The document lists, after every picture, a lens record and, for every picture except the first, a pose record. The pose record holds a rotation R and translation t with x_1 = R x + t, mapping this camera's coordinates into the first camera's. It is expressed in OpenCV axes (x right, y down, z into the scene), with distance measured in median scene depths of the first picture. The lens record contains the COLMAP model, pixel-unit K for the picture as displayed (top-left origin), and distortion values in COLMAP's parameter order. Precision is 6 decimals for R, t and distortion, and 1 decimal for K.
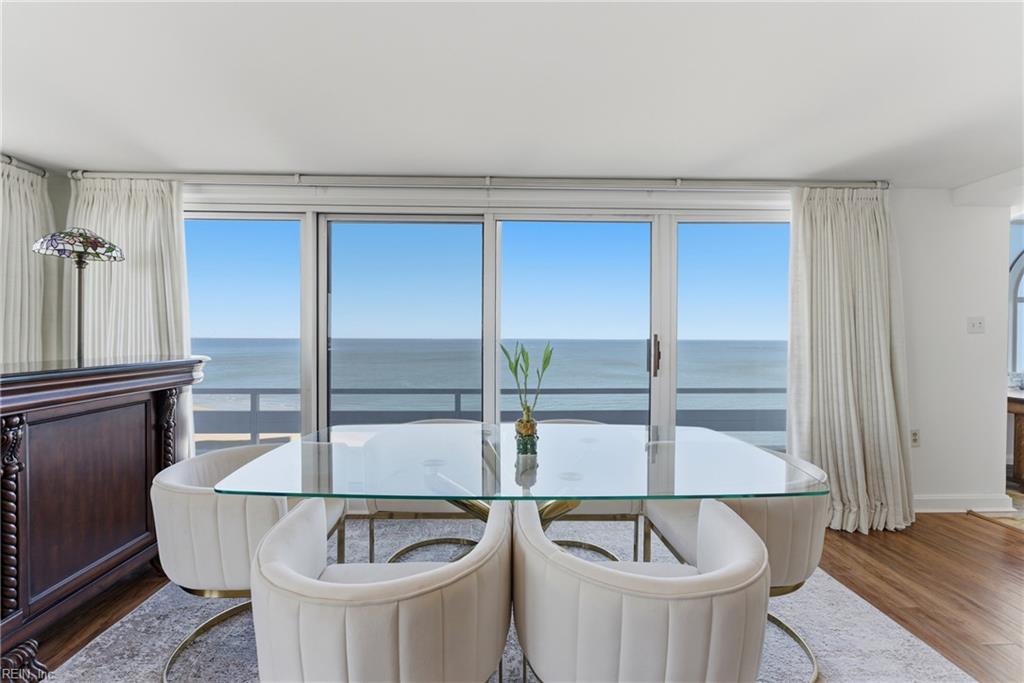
lens RADIAL K [[420.2, 0, 509.5], [0, 420.2, 335.2], [0, 0, 1]] dist [-0.004448, 0.000057]
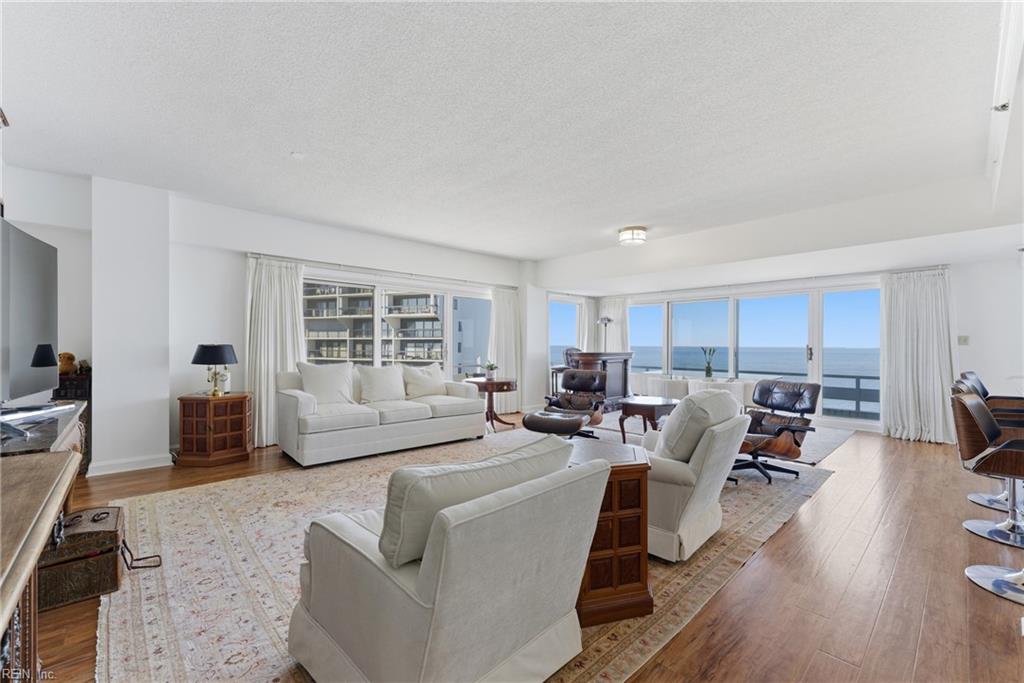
lens RADIAL K [[423.7, 0, 512.0], [0, 423.7, 341.5], [0, 0, 1]] dist [0.000173, 0.000000]
pose [[0.653007, -0.004152, -0.757340, 1.109397], [-0.000165, 0.999984, -0.005624, -0.005088], [0.757352, 0.003798, 0.652996, -1.807838]]
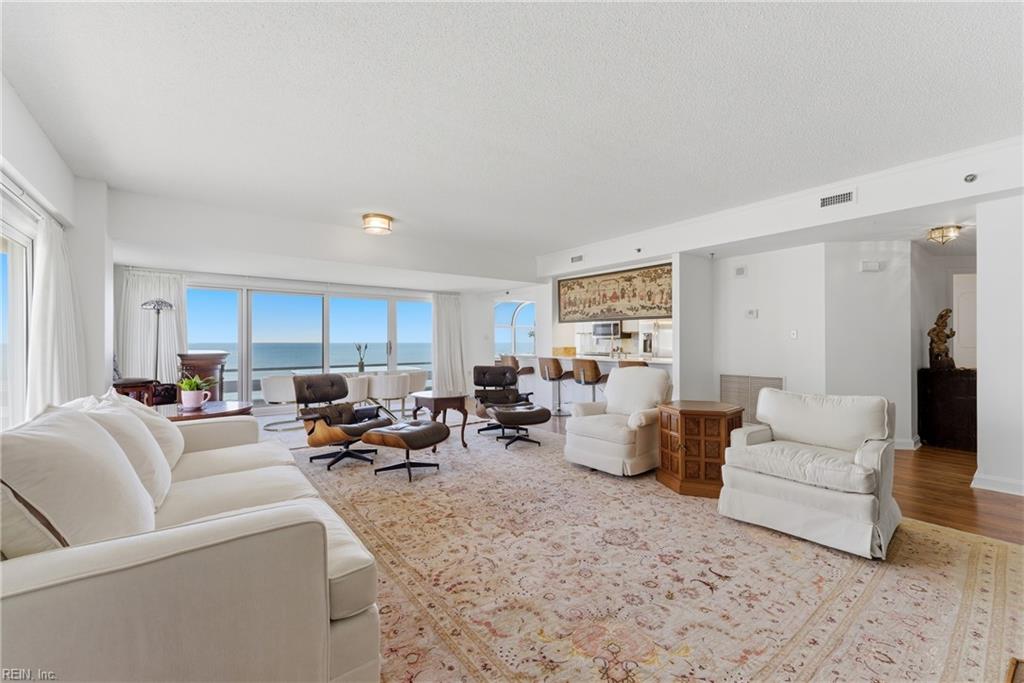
lens RADIAL K [[420.2, 0, 509.5], [0, 420.2, 335.2], [0, 0, 1]] dist [-0.004448, 0.000057]
pose [[0.812183, 0.002144, 0.583398, -0.697812], [0.003588, 0.999956, -0.008670, -0.010092], [-0.583391, 0.009135, 0.812140, -1.900379]]
